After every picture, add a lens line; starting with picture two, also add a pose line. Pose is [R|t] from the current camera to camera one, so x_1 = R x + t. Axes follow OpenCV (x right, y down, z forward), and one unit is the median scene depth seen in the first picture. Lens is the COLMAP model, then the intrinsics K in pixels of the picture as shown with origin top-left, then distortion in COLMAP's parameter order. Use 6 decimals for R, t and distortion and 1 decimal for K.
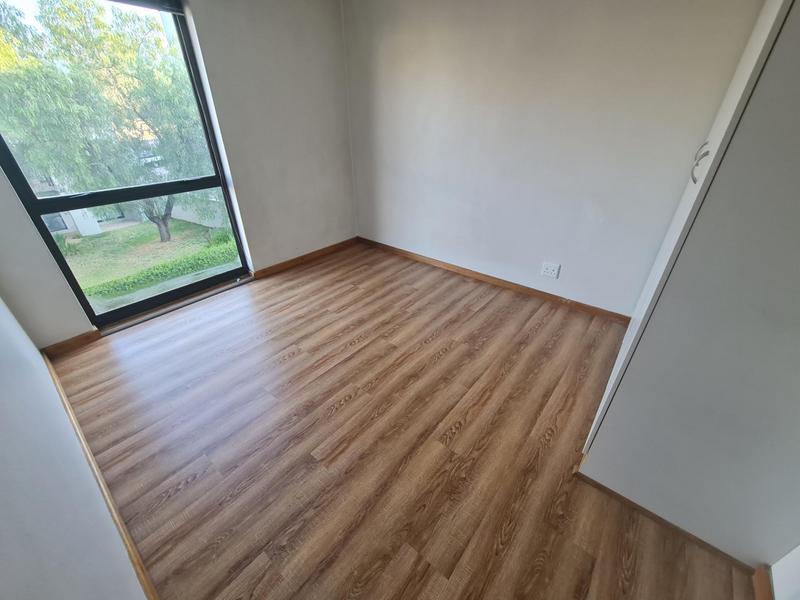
lens RADIAL K [[328.2, 0, 397.8], [0, 328.2, 300.1], [0, 0, 1]] dist [0.001544, 0.000146]
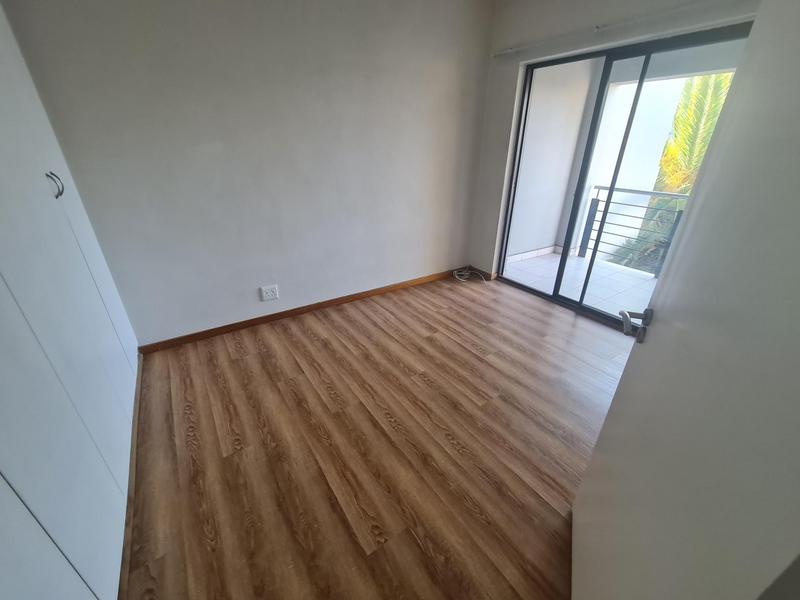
lens RADIAL K [[328.2, 0, 397.8], [0, 328.2, 300.1], [0, 0, 1]] dist [0.001544, 0.000146]
pose [[0.278145, -0.413211, 0.867117, -0.422537], [0.470517, 0.845629, 0.252044, 0.006240], [-0.837407, 0.337888, 0.429630, -0.045489]]
